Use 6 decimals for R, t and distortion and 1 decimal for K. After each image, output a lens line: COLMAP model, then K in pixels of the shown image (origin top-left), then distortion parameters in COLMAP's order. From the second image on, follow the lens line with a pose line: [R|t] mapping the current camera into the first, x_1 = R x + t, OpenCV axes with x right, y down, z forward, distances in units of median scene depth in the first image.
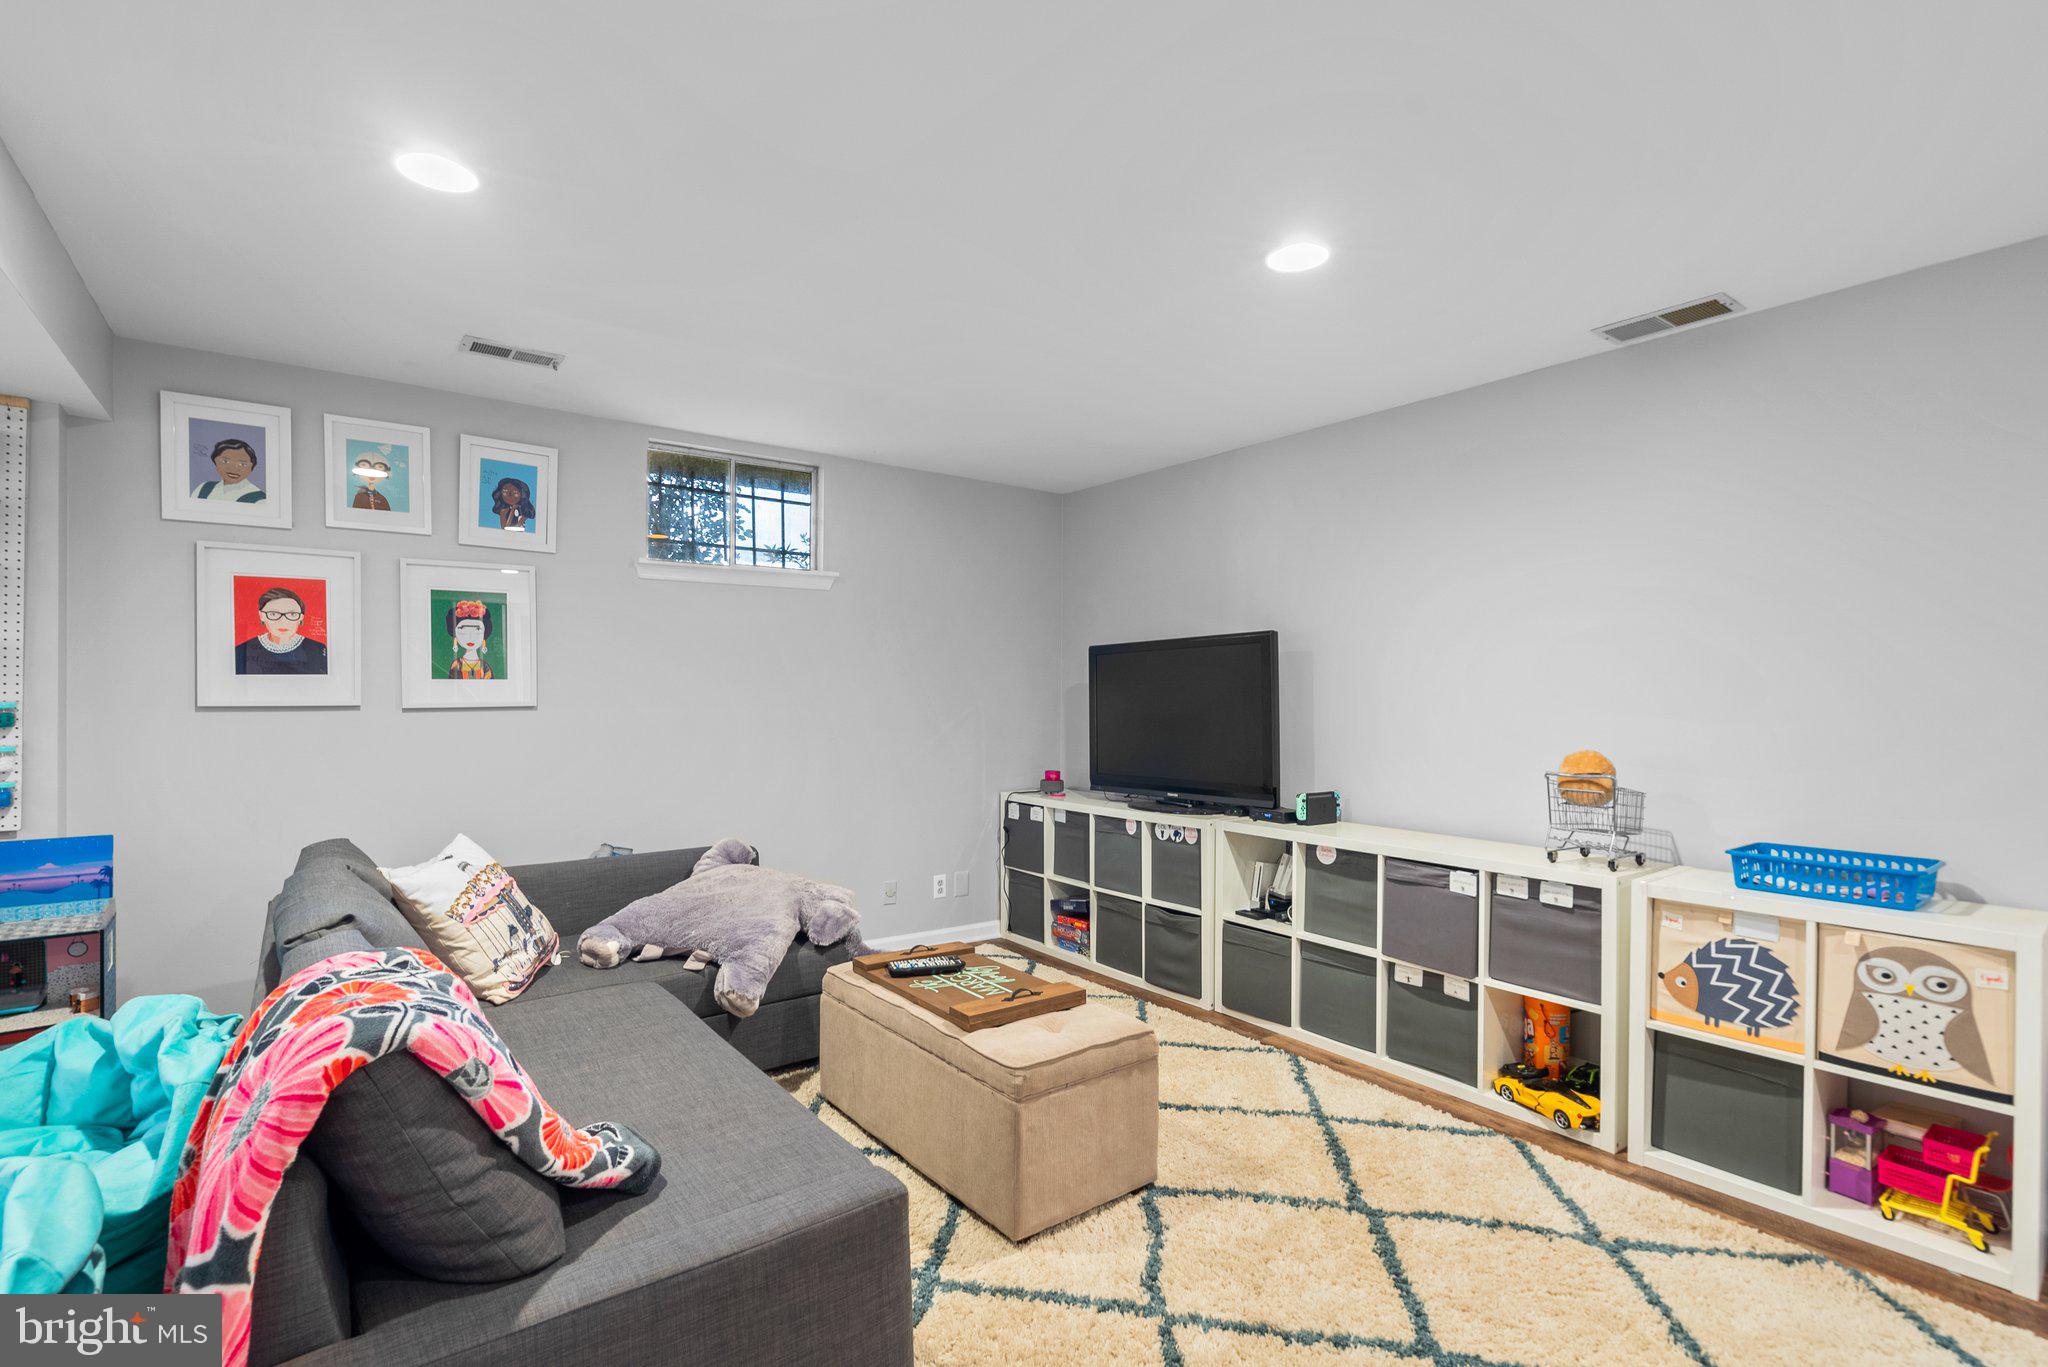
lens RADIAL K [[952.7, 0, 1021.8], [0, 952.7, 694.8], [0, 0, 1]] dist [0.000818, 0.002307]
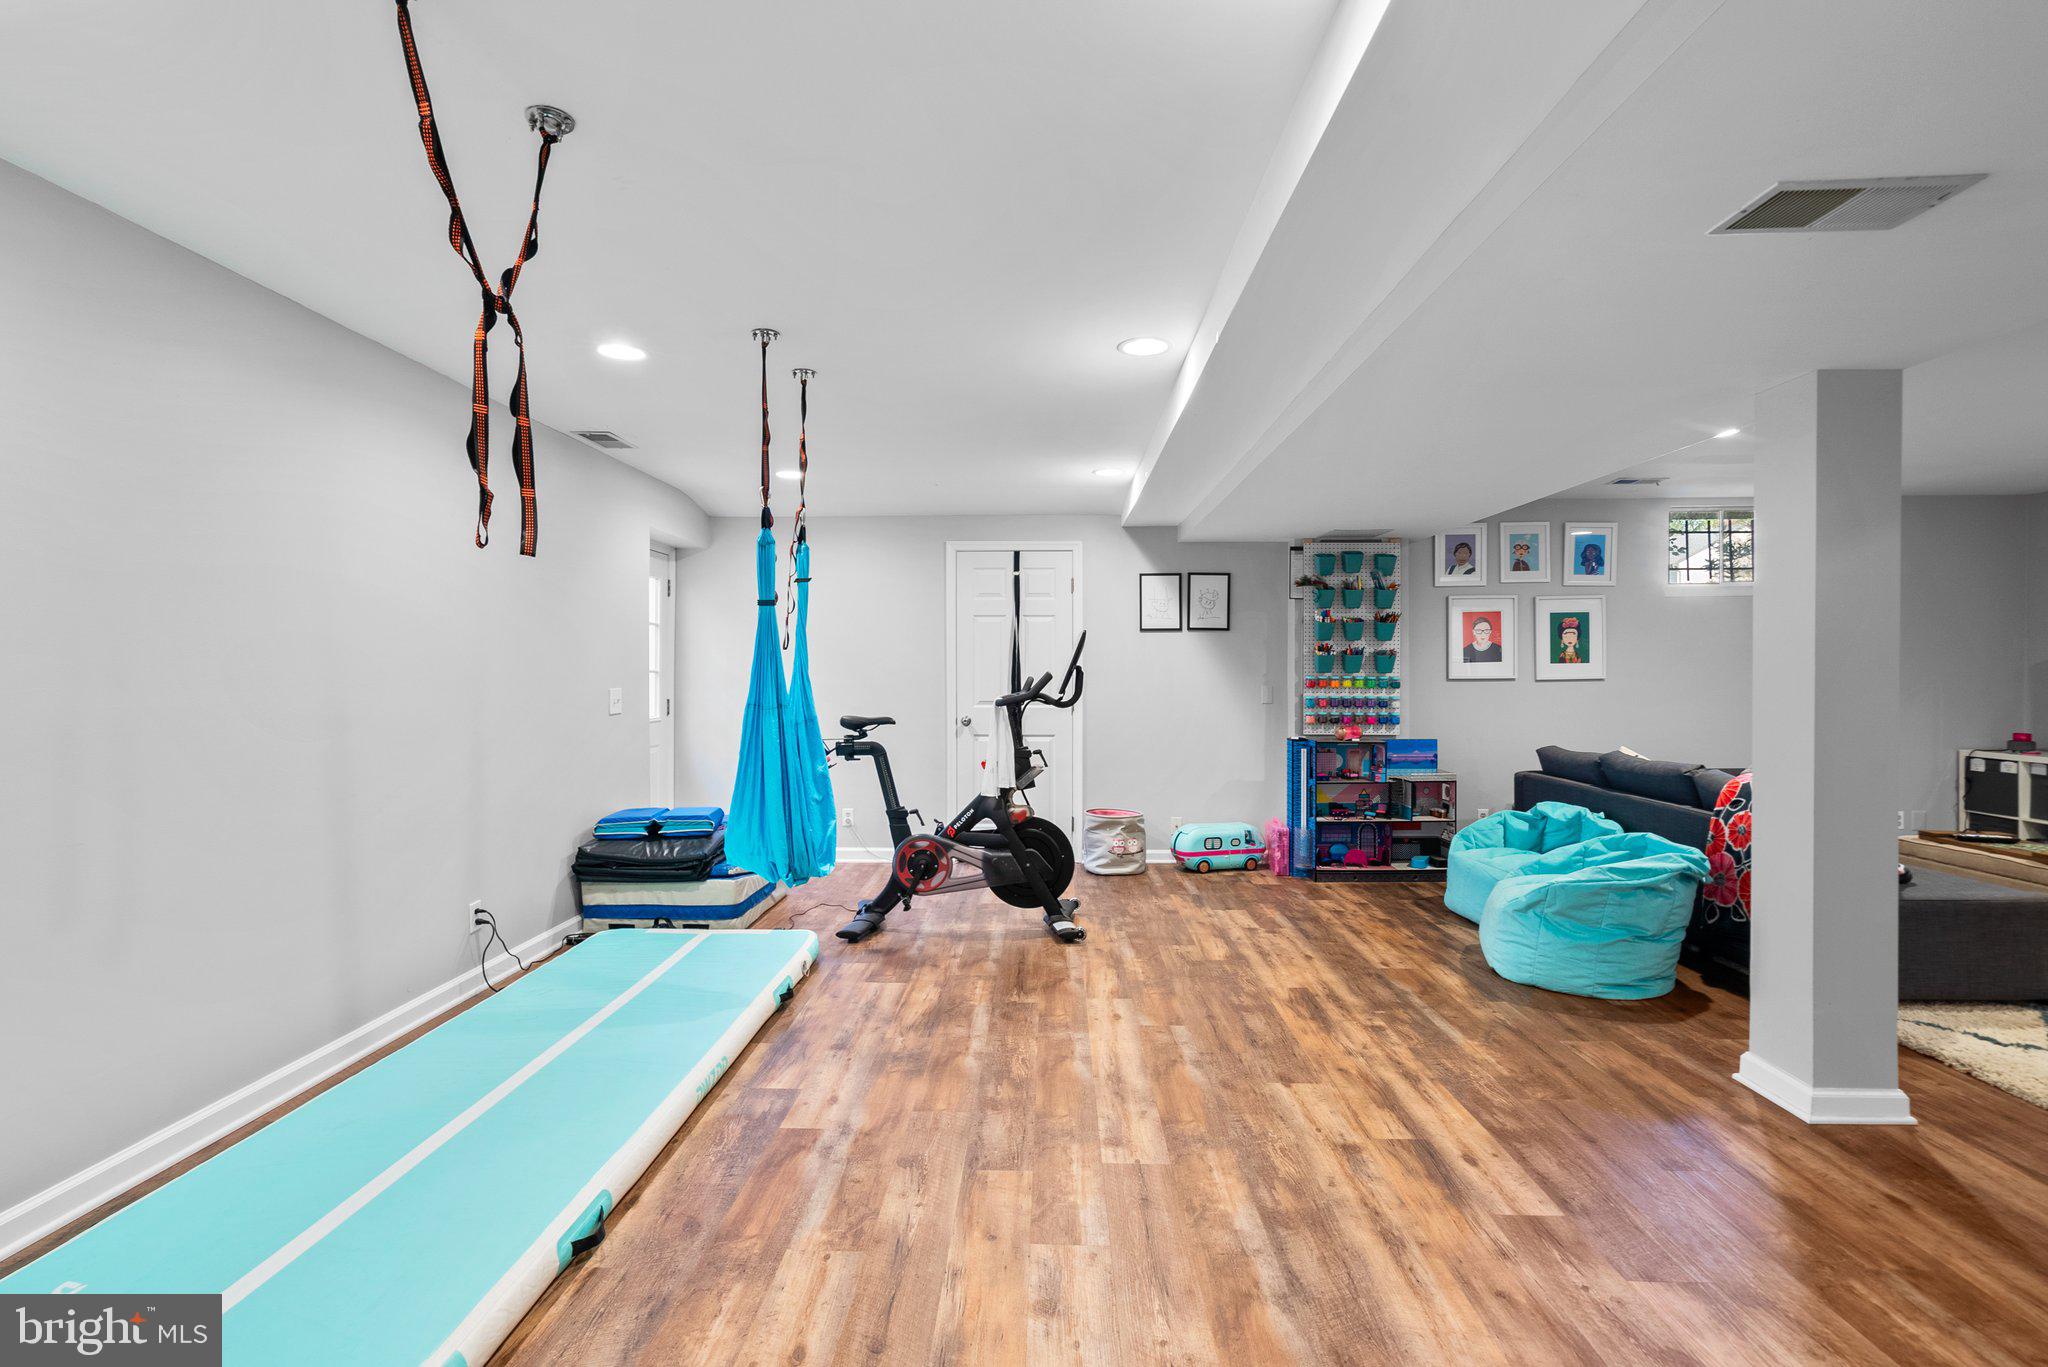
lens RADIAL K [[952.7, 0, 1016.7], [0, 952.7, 682.3], [0, 0, 1]] dist [0.000818, 0.002307]
pose [[0.782432, 0.000057, -0.622735, -0.295911], [0.008280, 0.999911, 0.010495, -0.008087], [0.622680, -0.013368, 0.782362, -1.010944]]
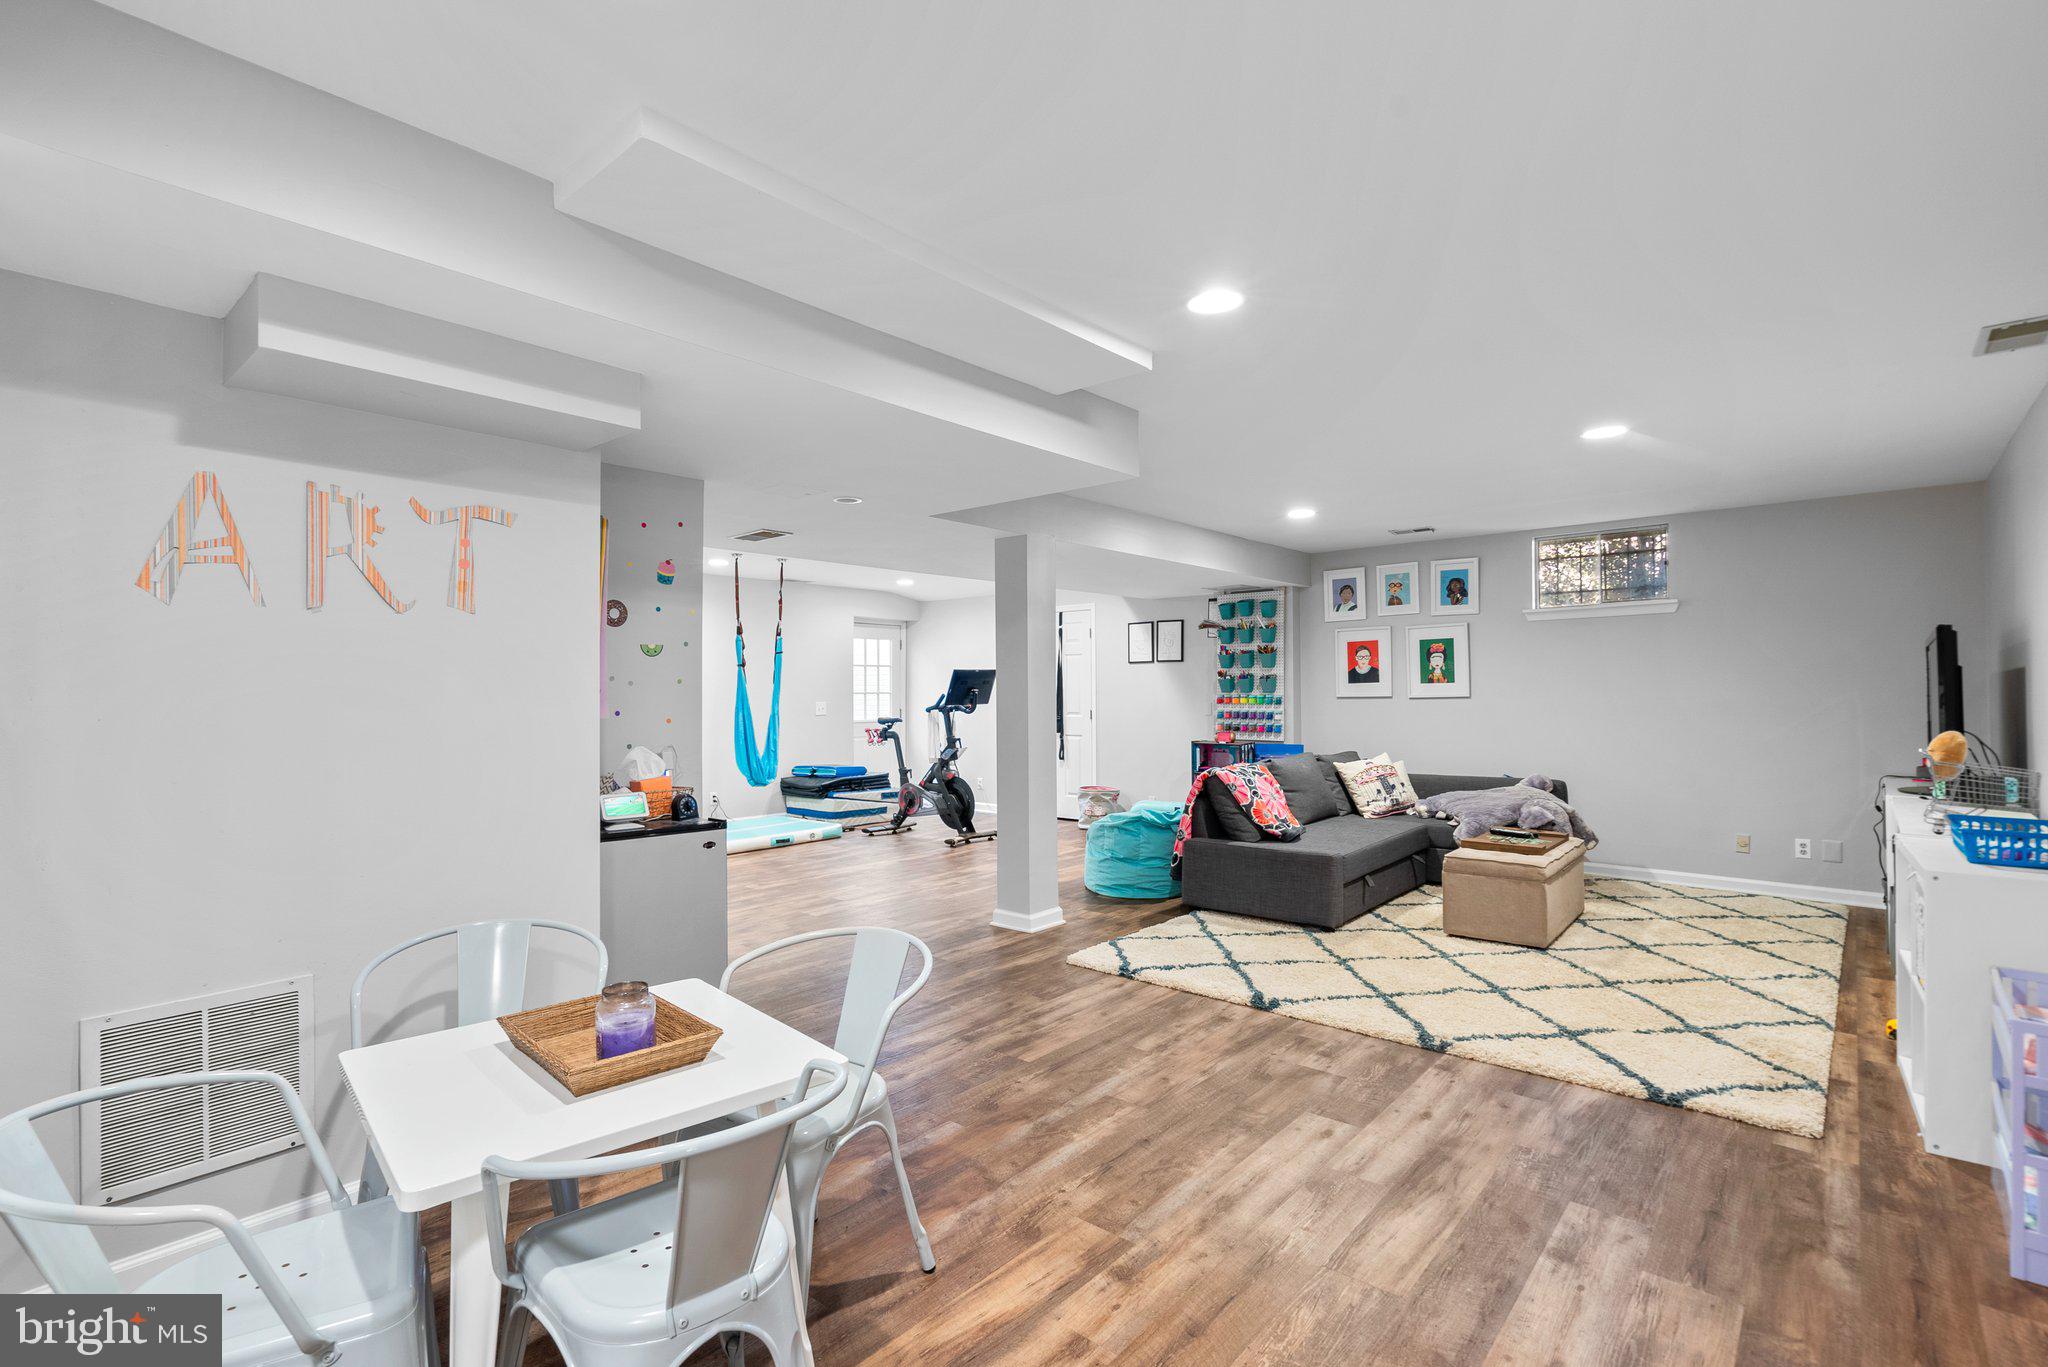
lens RADIAL K [[952.7, 0, 1019.6], [0, 952.7, 688.7], [0, 0, 1]] dist [0.000818, 0.002307]
pose [[0.208162, -0.011286, -0.978029, 1.216538], [0.011074, 0.999897, -0.009181, 0.004101], [0.978032, -0.008919, 0.208265, -0.271427]]
